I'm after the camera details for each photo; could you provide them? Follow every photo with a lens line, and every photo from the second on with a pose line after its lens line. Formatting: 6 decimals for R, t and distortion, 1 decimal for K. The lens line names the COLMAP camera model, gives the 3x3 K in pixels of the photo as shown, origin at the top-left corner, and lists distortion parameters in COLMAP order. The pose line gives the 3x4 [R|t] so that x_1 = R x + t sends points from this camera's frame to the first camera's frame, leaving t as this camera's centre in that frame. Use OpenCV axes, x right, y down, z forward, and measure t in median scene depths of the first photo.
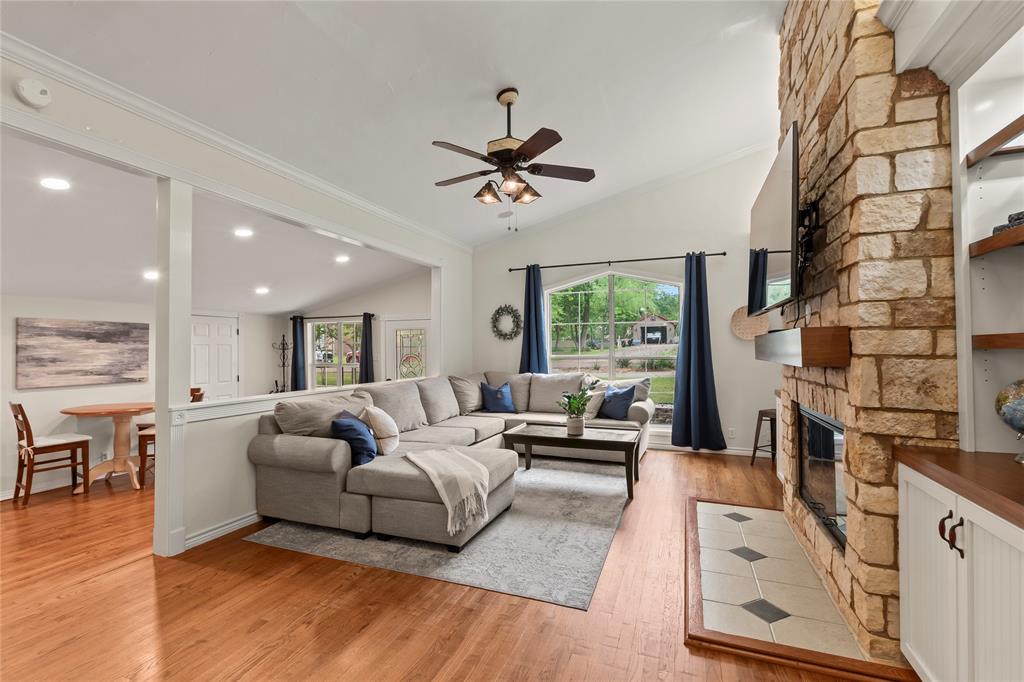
lens RADIAL K [[451.7, 0, 511.4], [0, 451.7, 344.3], [0, 0, 1]] dist [0.000896, 0.000114]
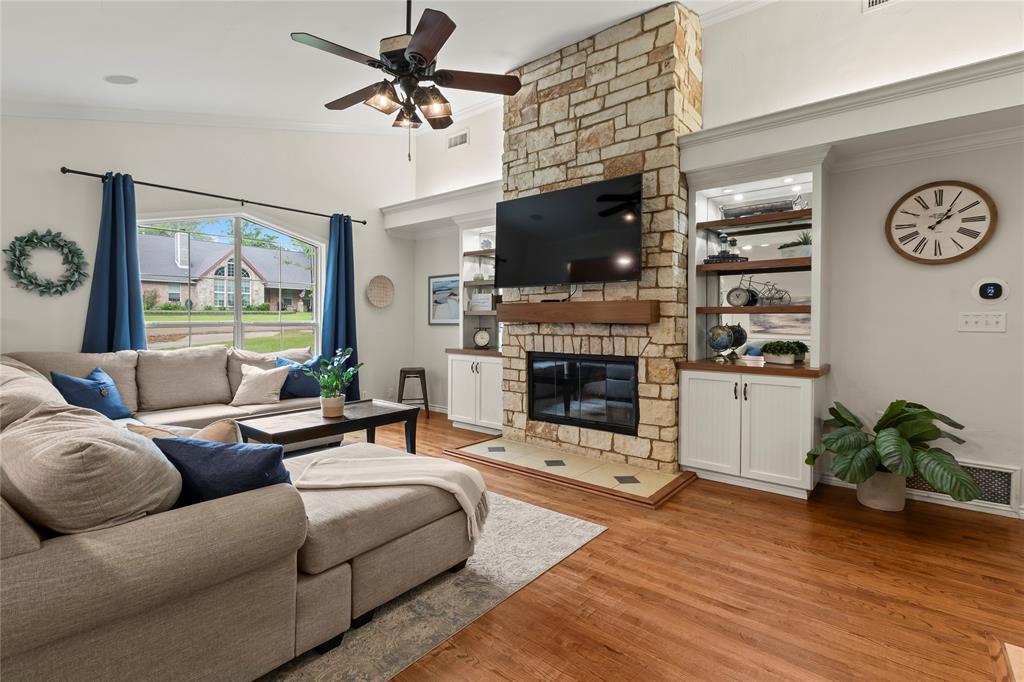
lens RADIAL K [[466.9, 0, 509.7], [0, 466.9, 328.0], [0, 0, 1]] dist [-0.002534, -0.000297]
pose [[0.338798, -0.012120, 0.940781, -0.707517], [-0.012564, 0.999770, 0.017404, 0.028128], [-0.940775, -0.017716, 0.338568, 0.552125]]
